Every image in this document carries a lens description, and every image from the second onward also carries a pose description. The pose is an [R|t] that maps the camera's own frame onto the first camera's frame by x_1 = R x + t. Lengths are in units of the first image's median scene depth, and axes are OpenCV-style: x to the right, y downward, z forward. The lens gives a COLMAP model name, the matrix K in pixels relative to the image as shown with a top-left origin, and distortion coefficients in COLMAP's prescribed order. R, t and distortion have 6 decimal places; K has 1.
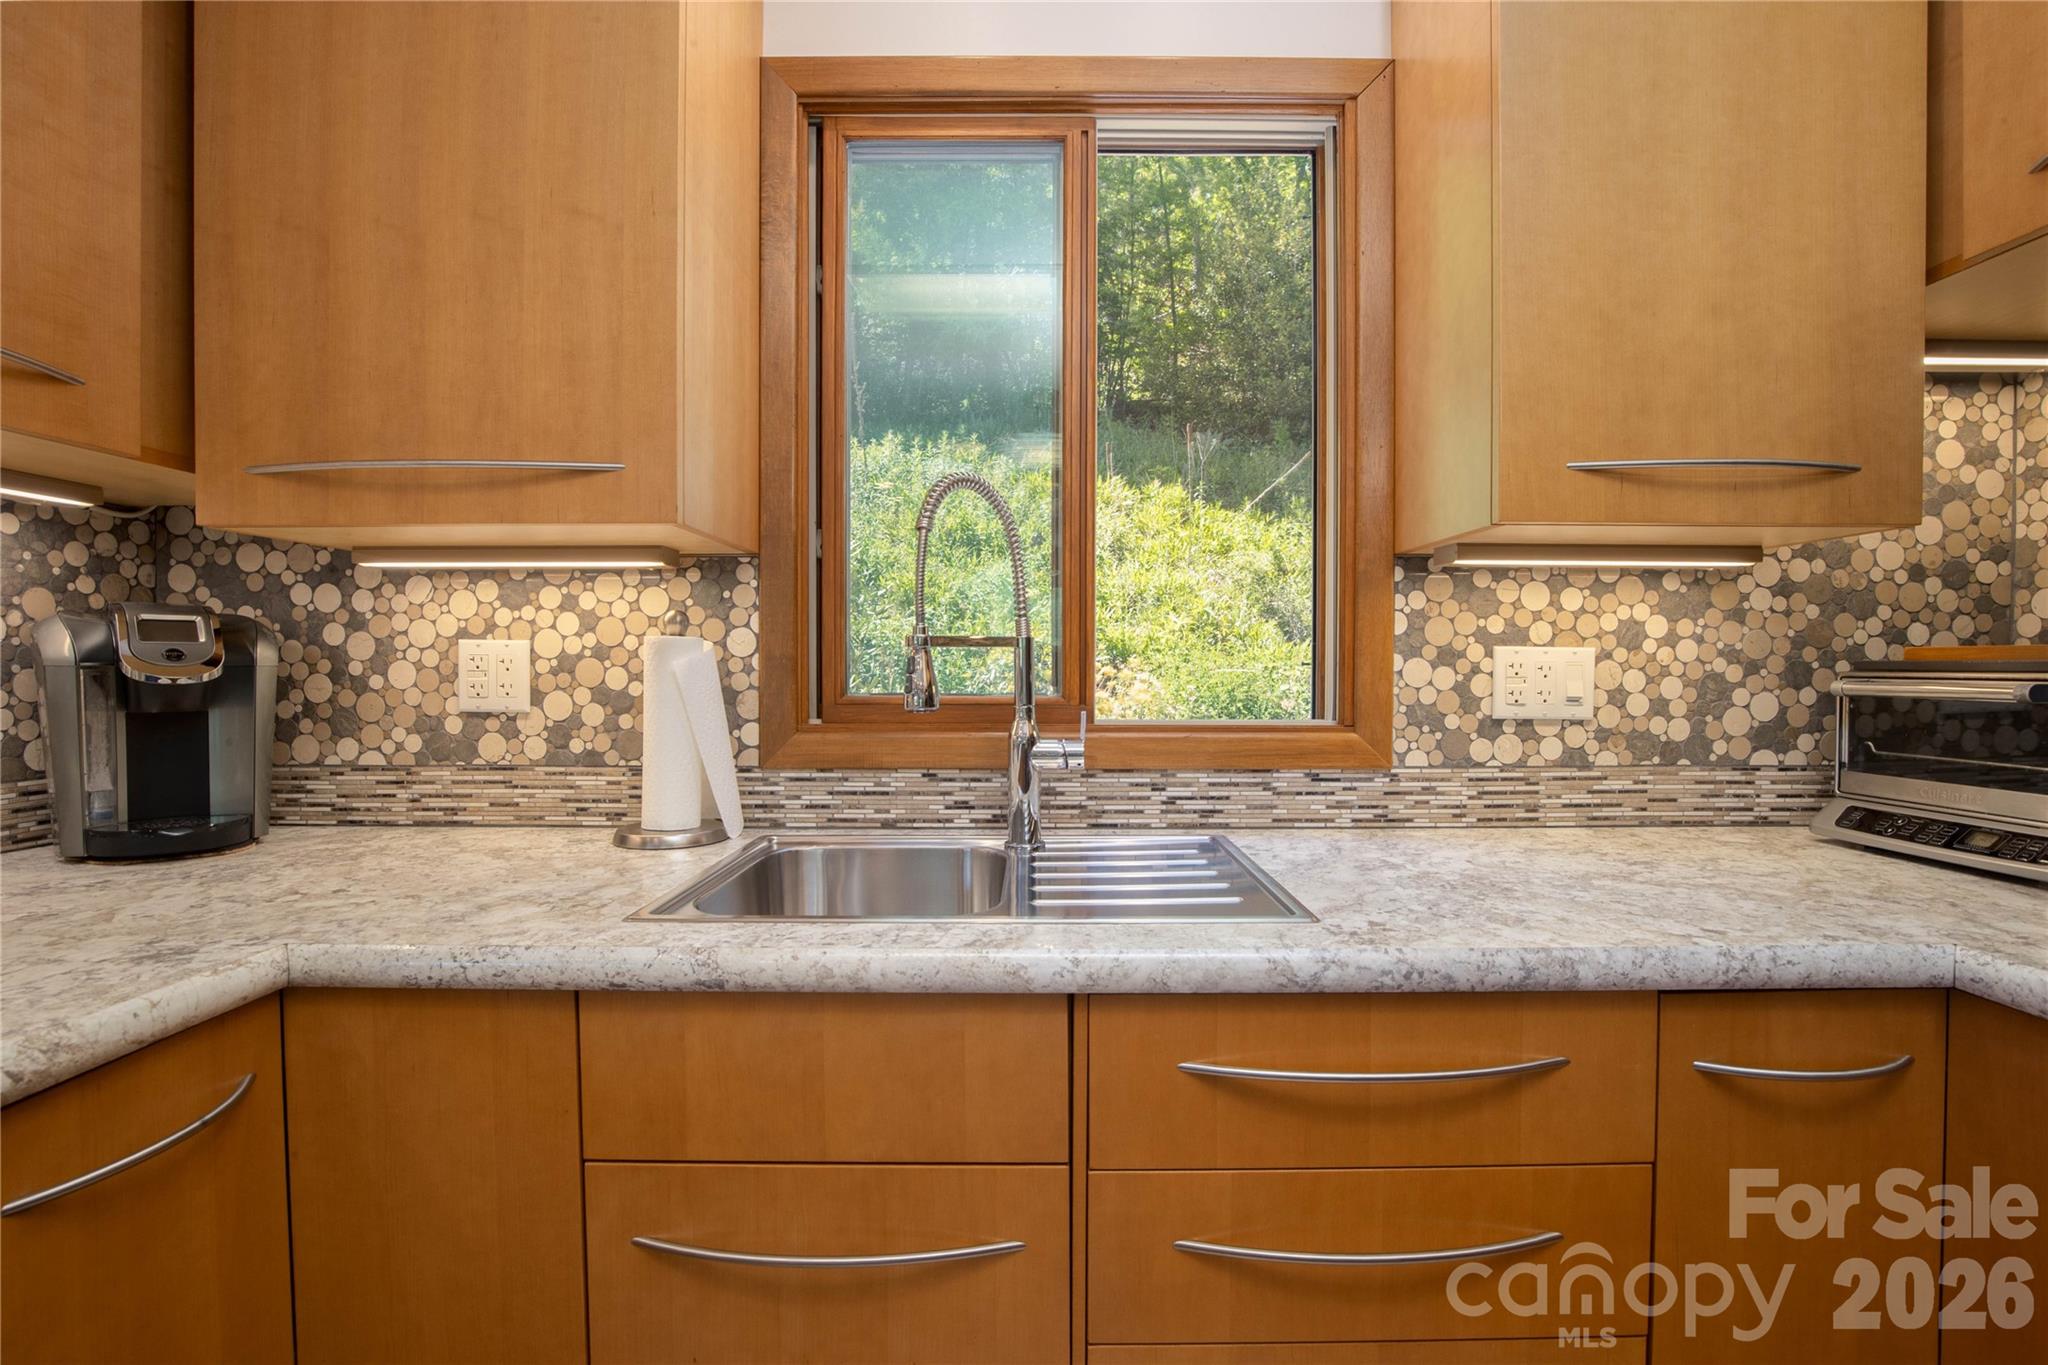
lens RADIAL K [[954.6, 0, 1026.0], [0, 954.6, 685.8], [0, 0, 1]] dist [-0.021783, 0.001547]
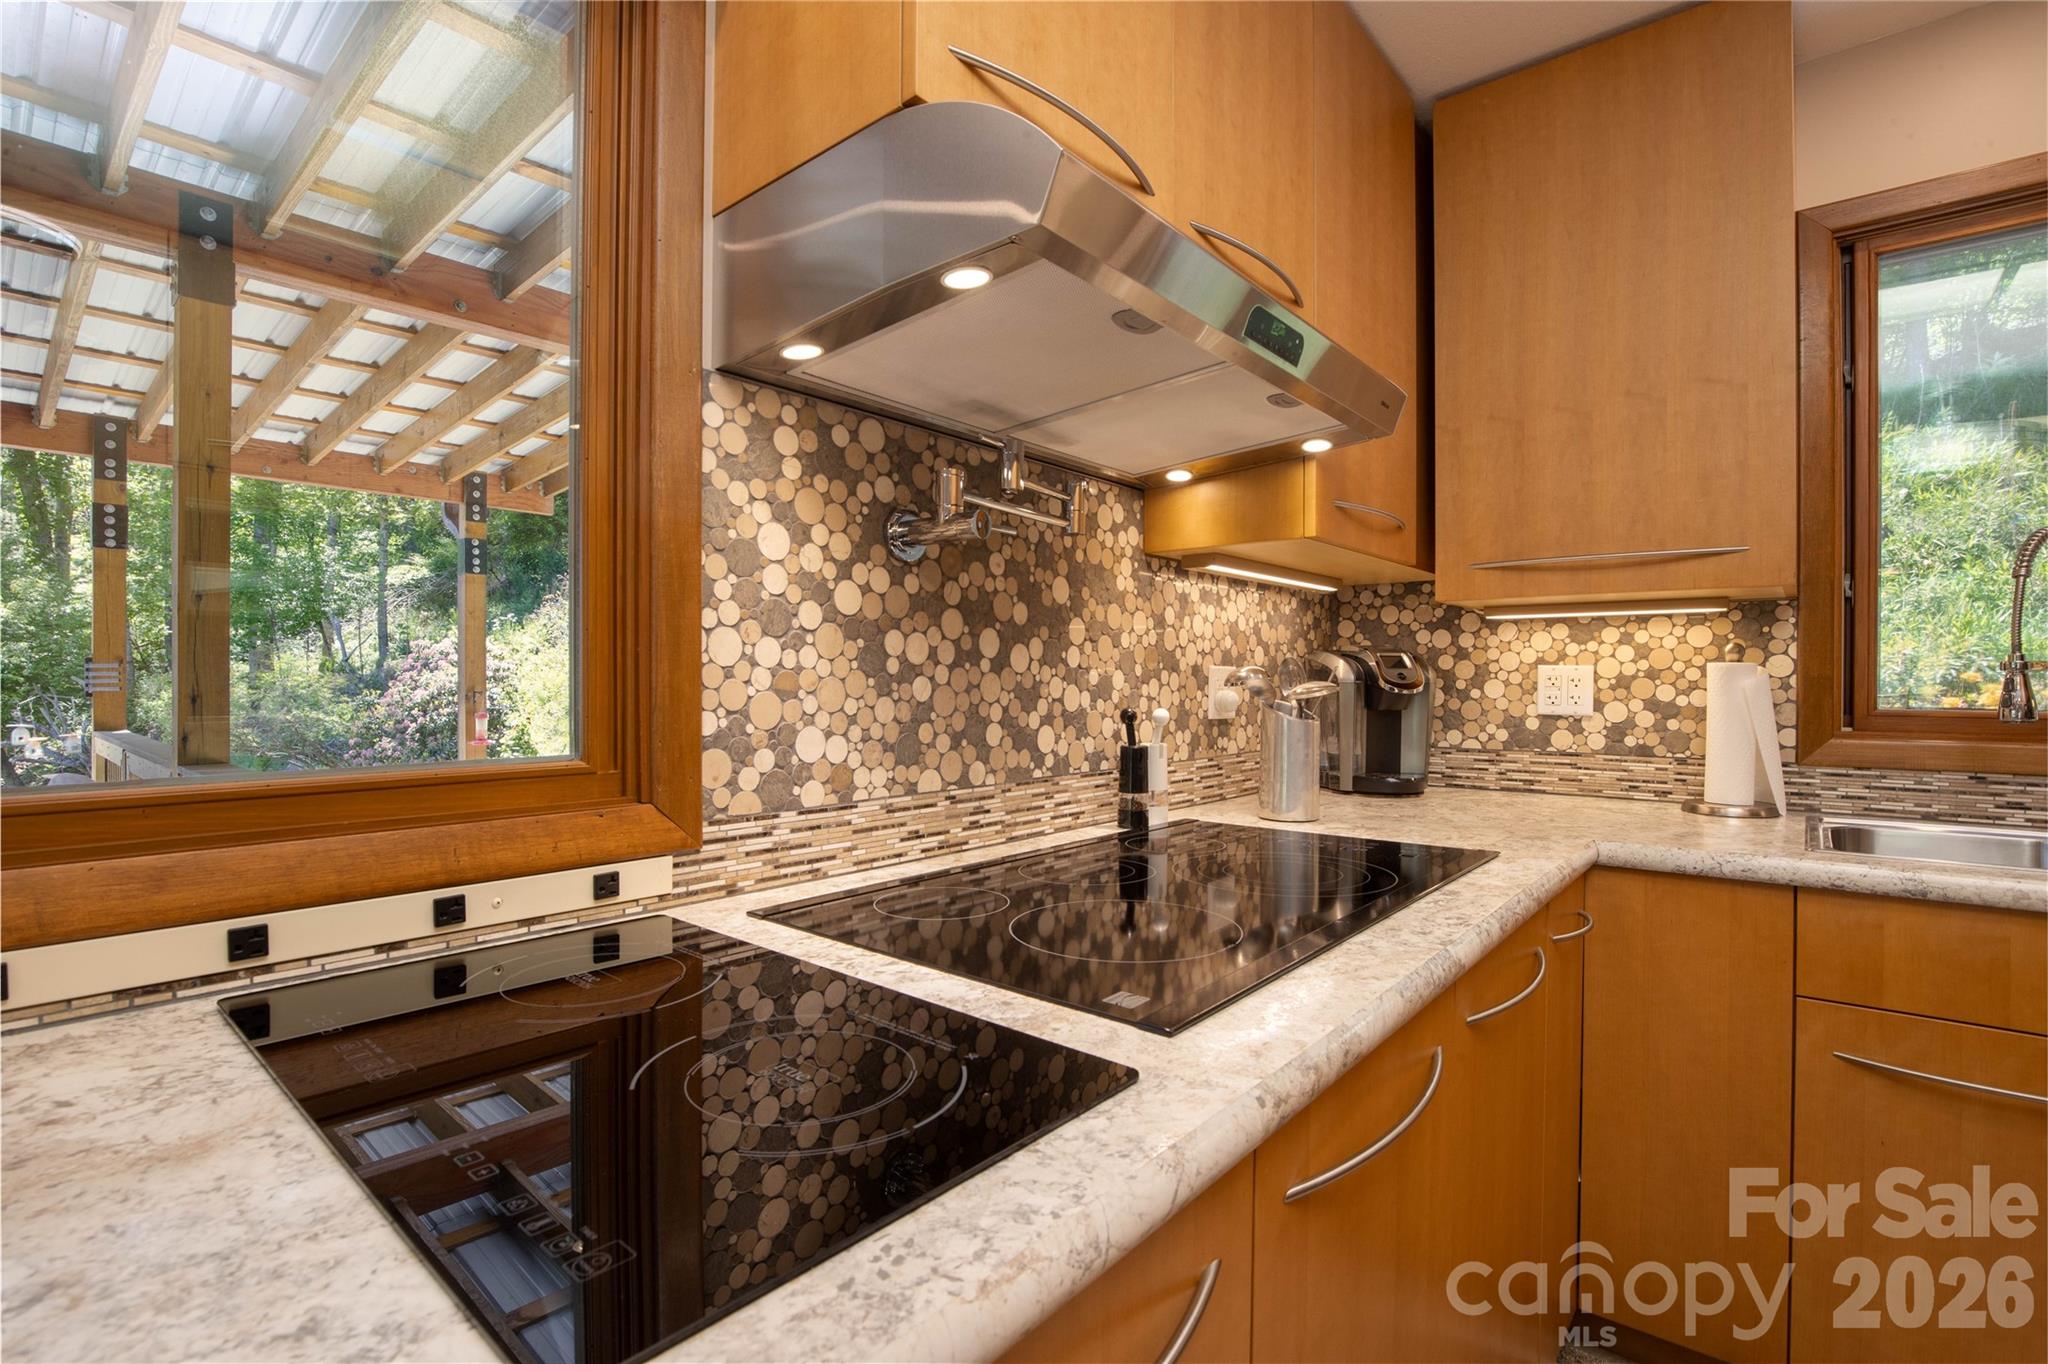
lens RADIAL K [[954.6, 0, 1022.3], [0, 954.6, 681.2], [0, 0, 1]] dist [-0.021783, 0.001547]
pose [[0.780096, 0.003170, -0.625652, -0.301724], [-0.015242, 0.999787, -0.013939, 0.008510], [0.625475, 0.020410, 0.779977, -0.642482]]
